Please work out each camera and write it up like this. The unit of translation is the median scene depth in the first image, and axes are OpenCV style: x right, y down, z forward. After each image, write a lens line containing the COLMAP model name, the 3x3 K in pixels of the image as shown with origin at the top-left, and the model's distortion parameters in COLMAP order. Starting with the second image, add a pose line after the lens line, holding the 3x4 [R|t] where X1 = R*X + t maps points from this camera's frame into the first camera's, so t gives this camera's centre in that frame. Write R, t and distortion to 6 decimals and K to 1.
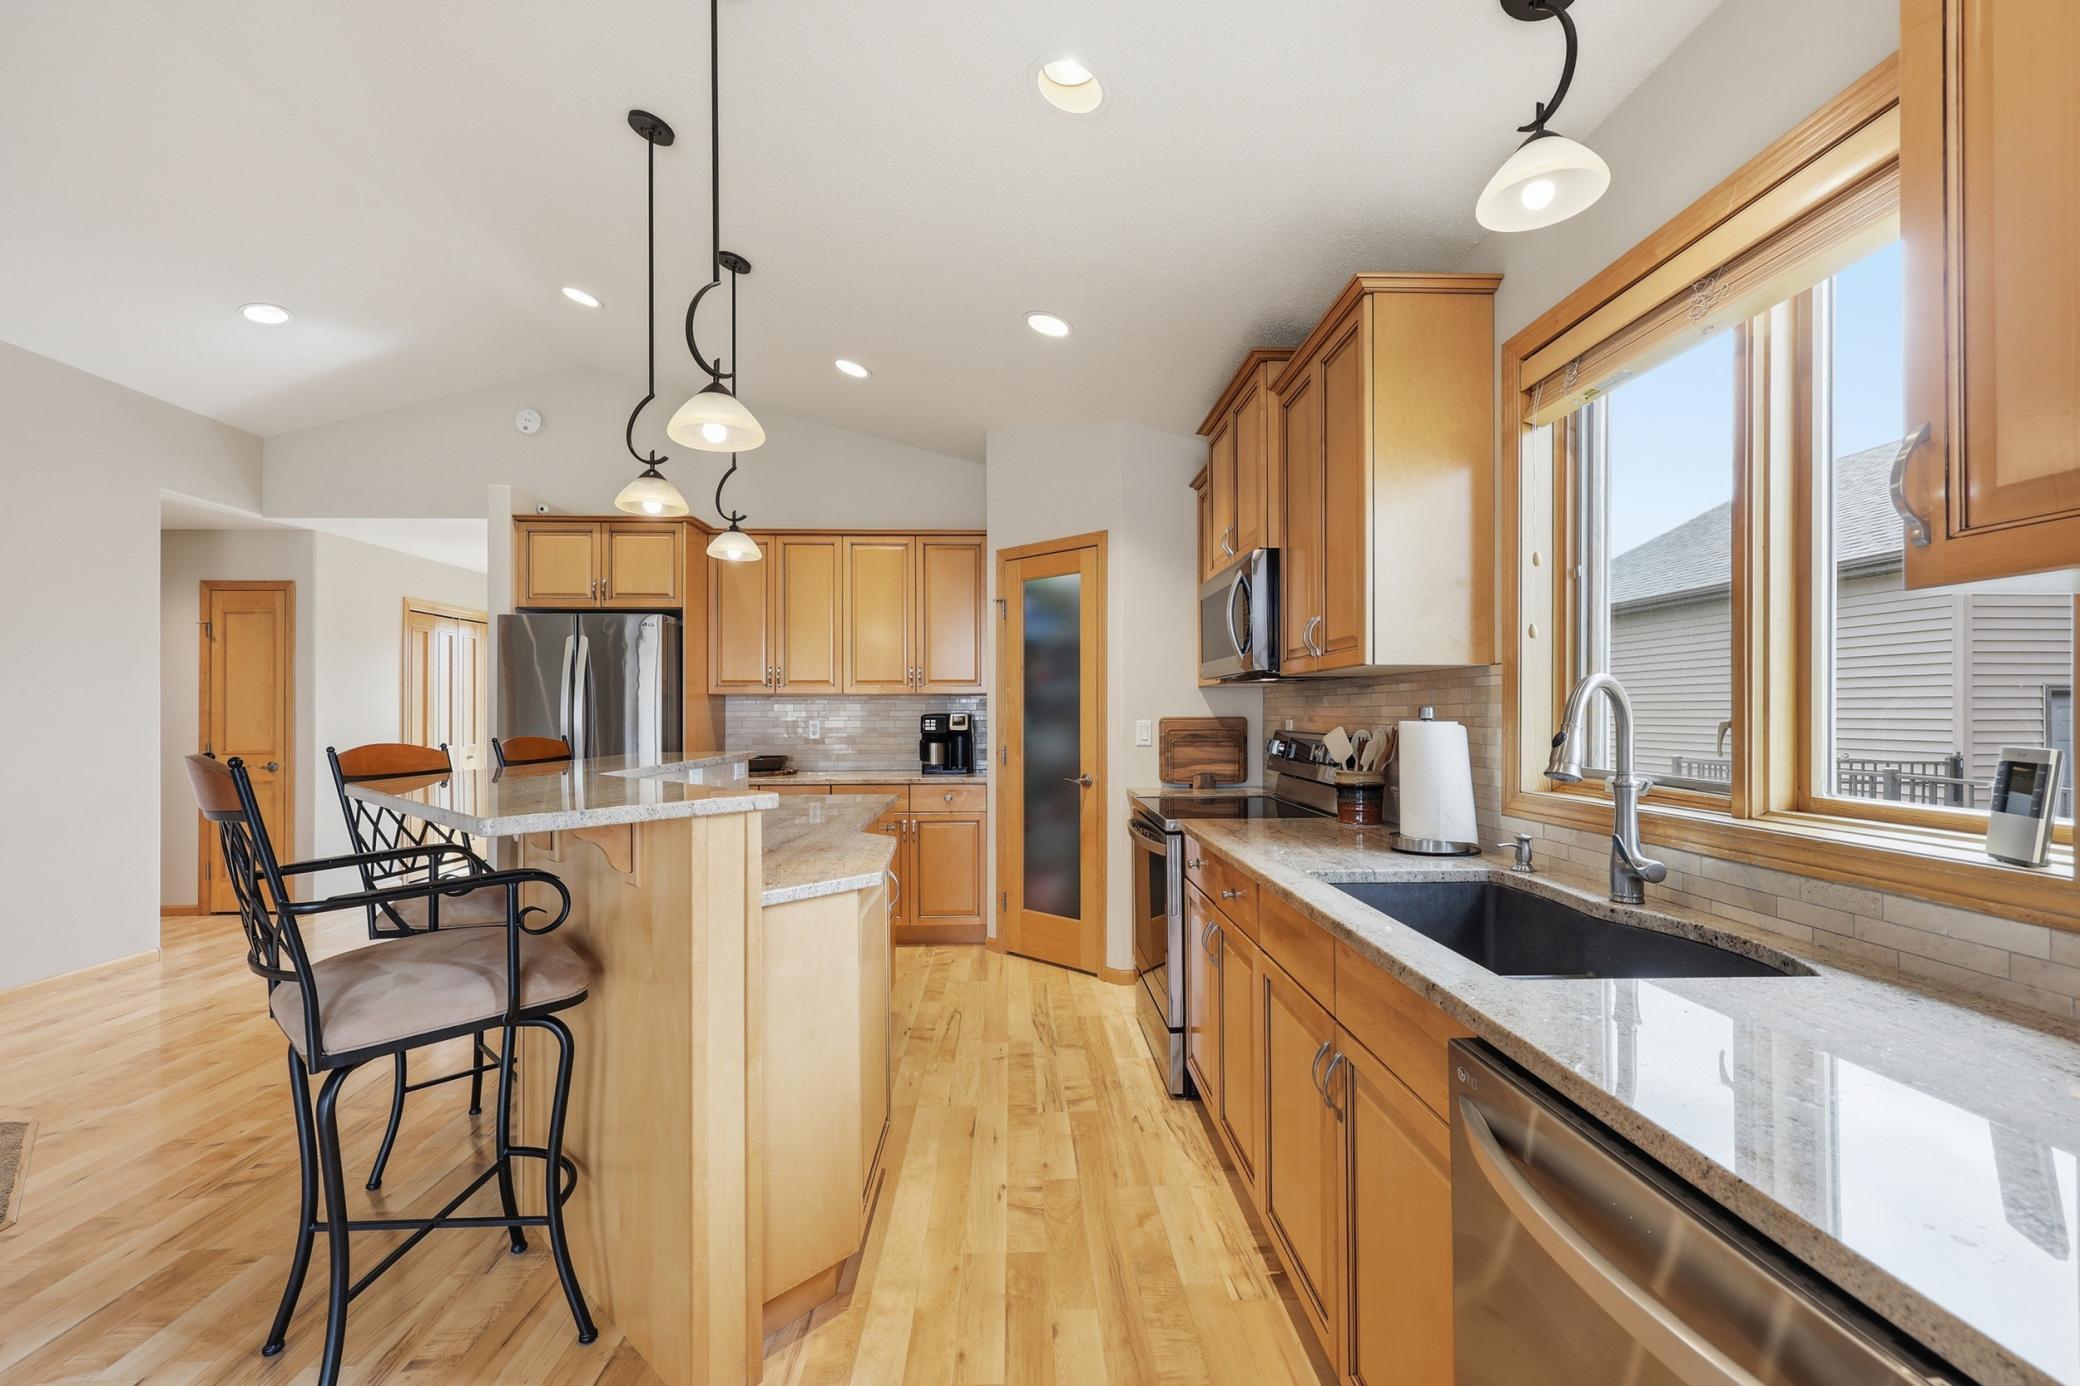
lens RADIAL K [[854.0, 0, 1047.7], [0, 854.0, 702.9], [0, 0, 1]] dist [0.001290, 0.000059]
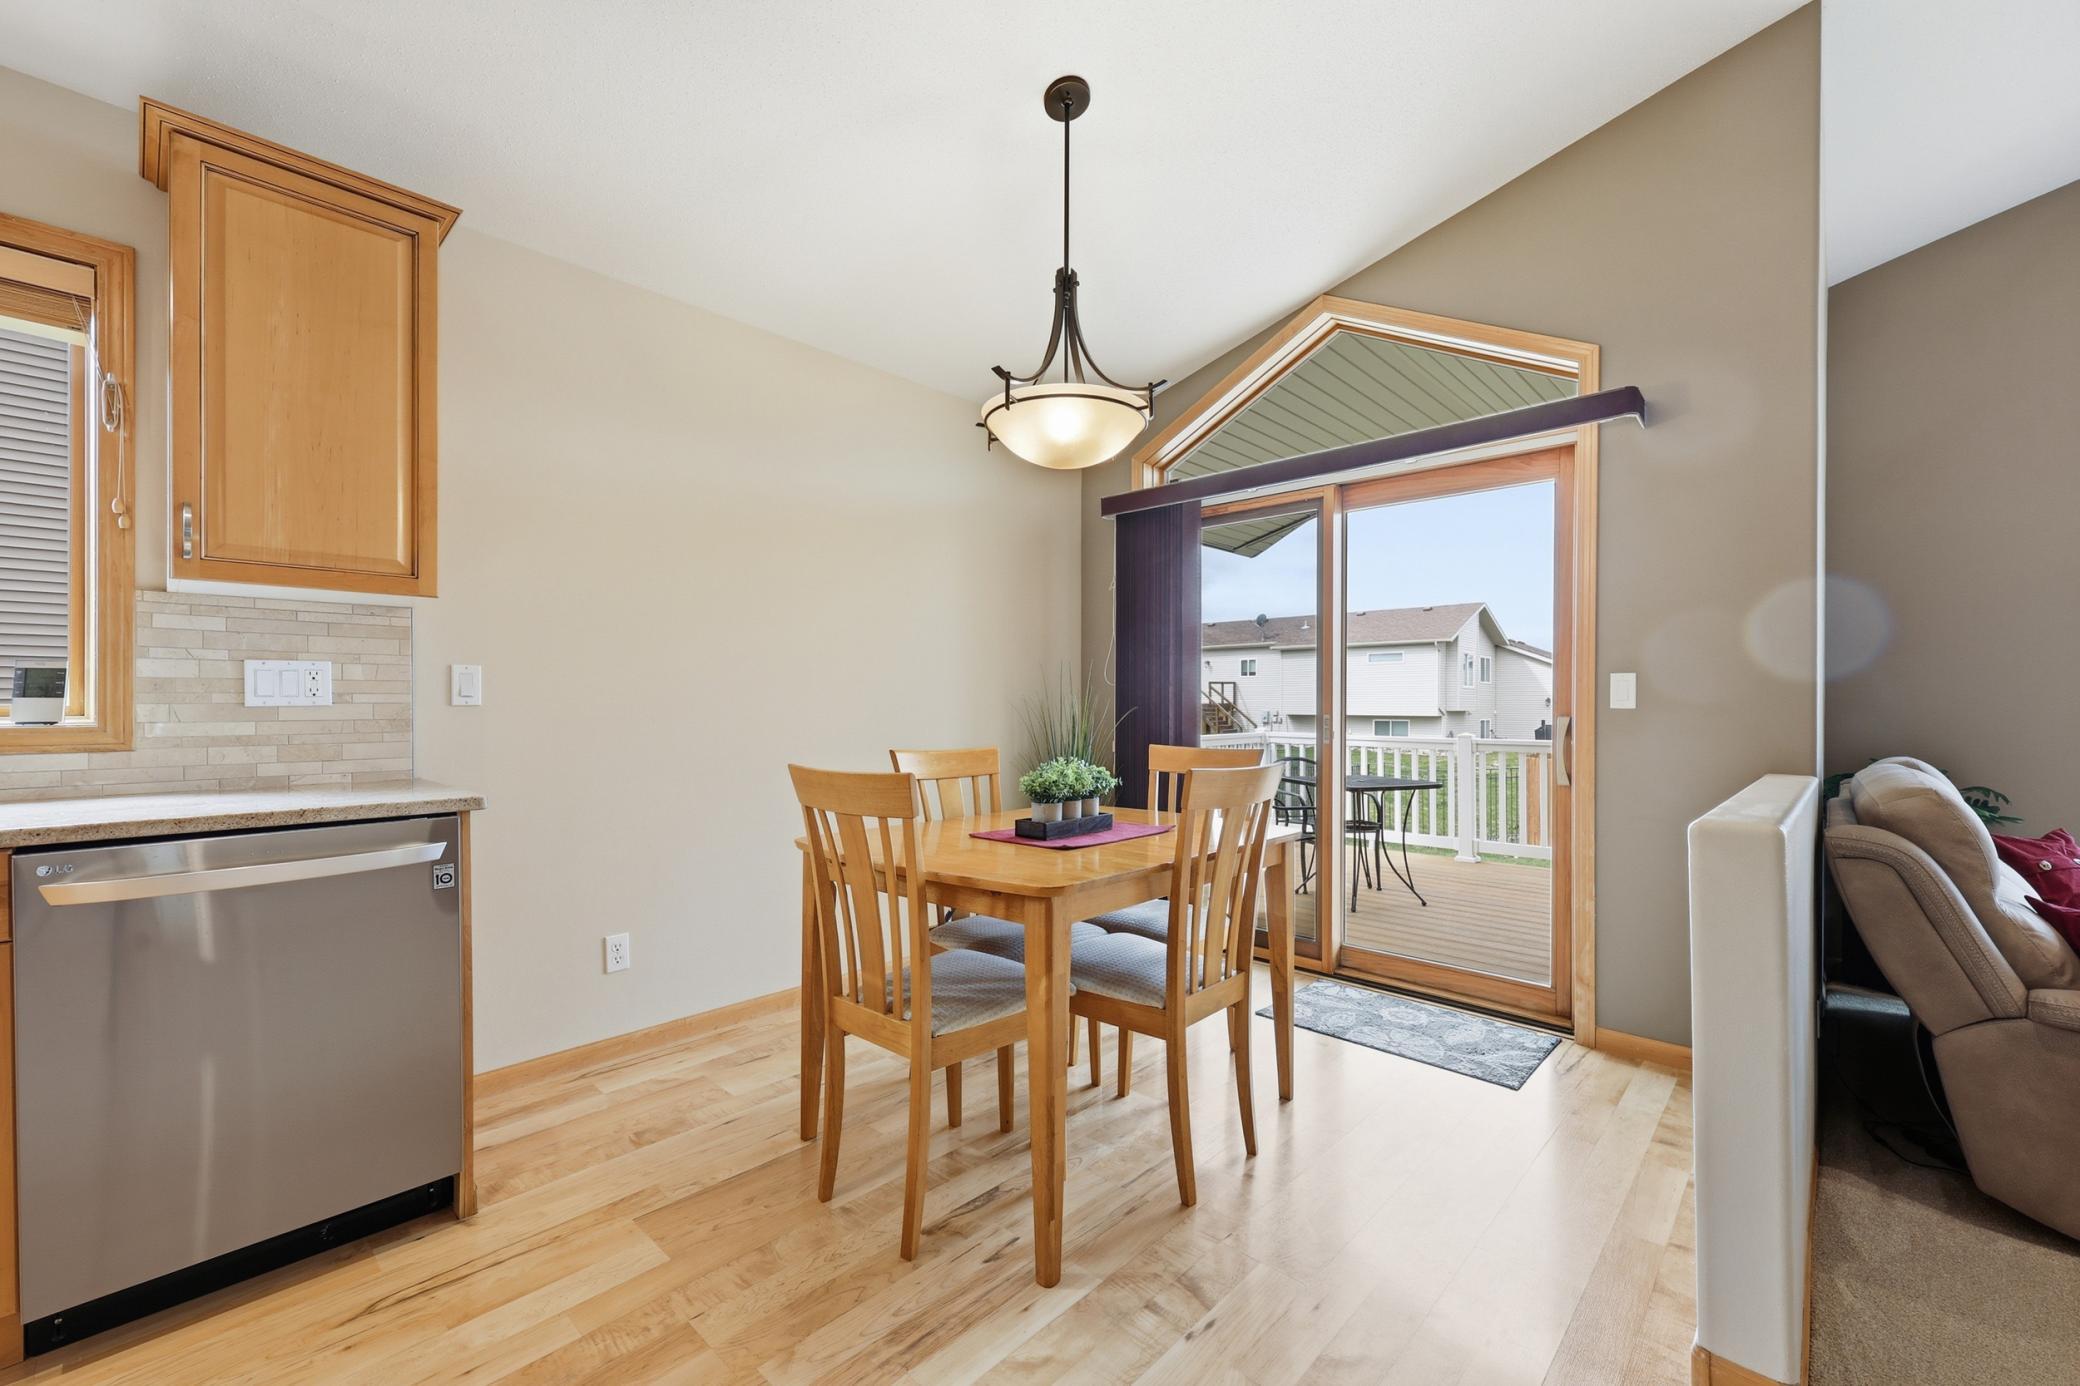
lens RADIAL K [[852.8, 0, 1042.4], [0, 852.8, 703.2], [0, 0, 1]] dist [0.002459, 0.000135]
pose [[-0.697949, 0.003594, 0.716138, -0.653859], [-0.002953, 0.999964, -0.007897, 0.061727], [-0.716141, -0.007627, -0.697914, 0.309434]]
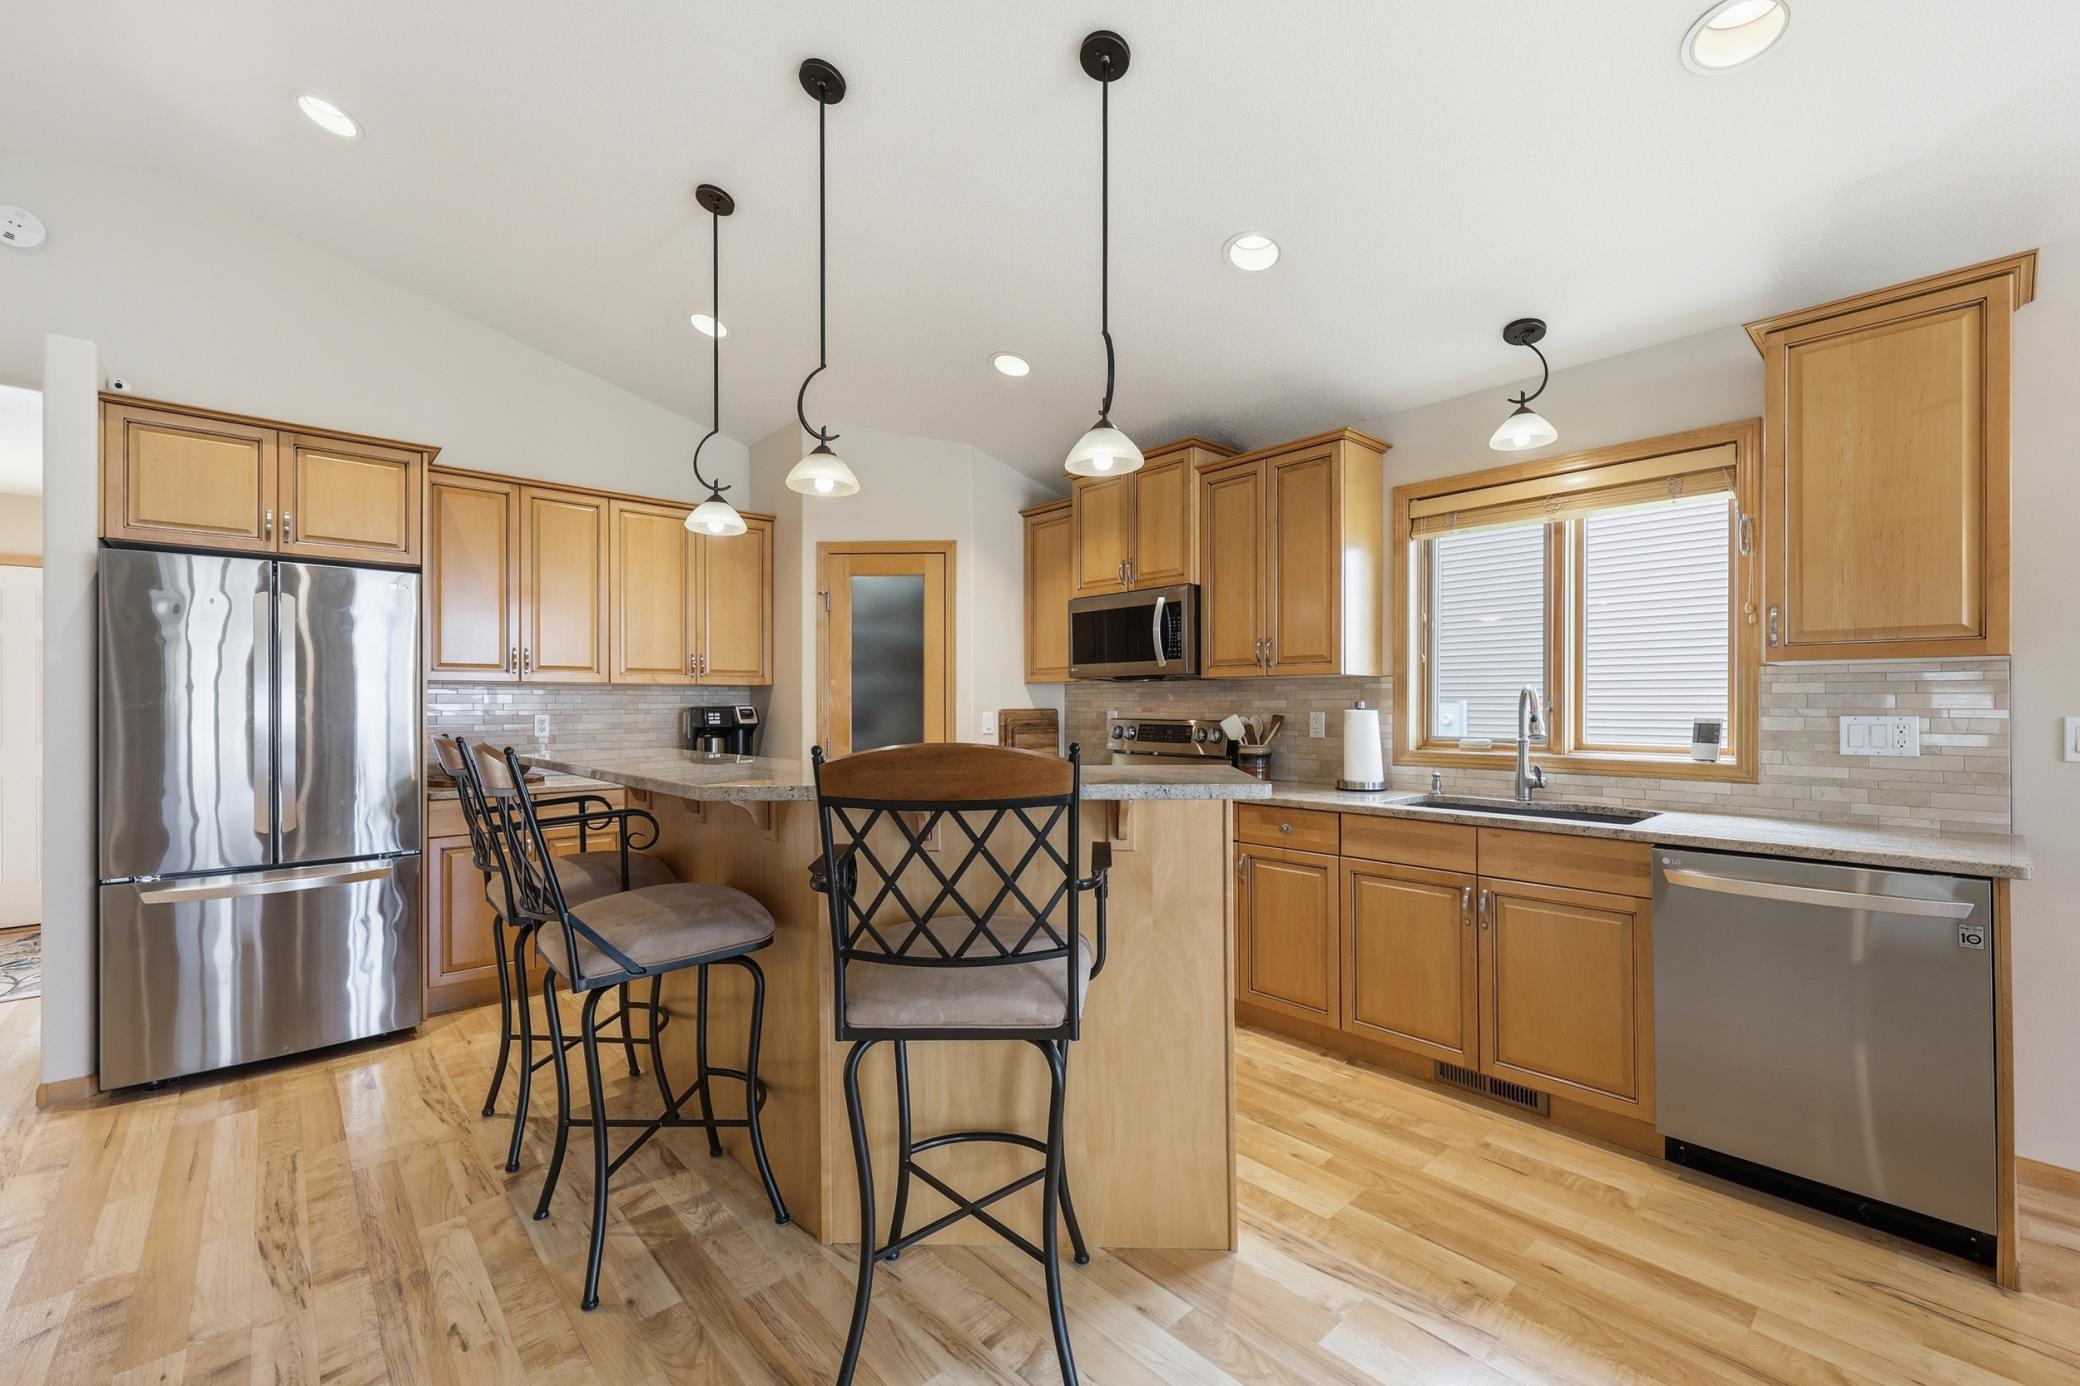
lens RADIAL K [[849.2, 0, 1046.0], [0, 849.2, 701.6], [0, 0, 1]] dist [0.000610, 0.000298]
pose [[0.767796, 0.004186, 0.640681, -0.874956], [-0.007893, 0.999965, 0.002926, 0.004060], [-0.640646, -0.007303, 0.767801, 0.120432]]
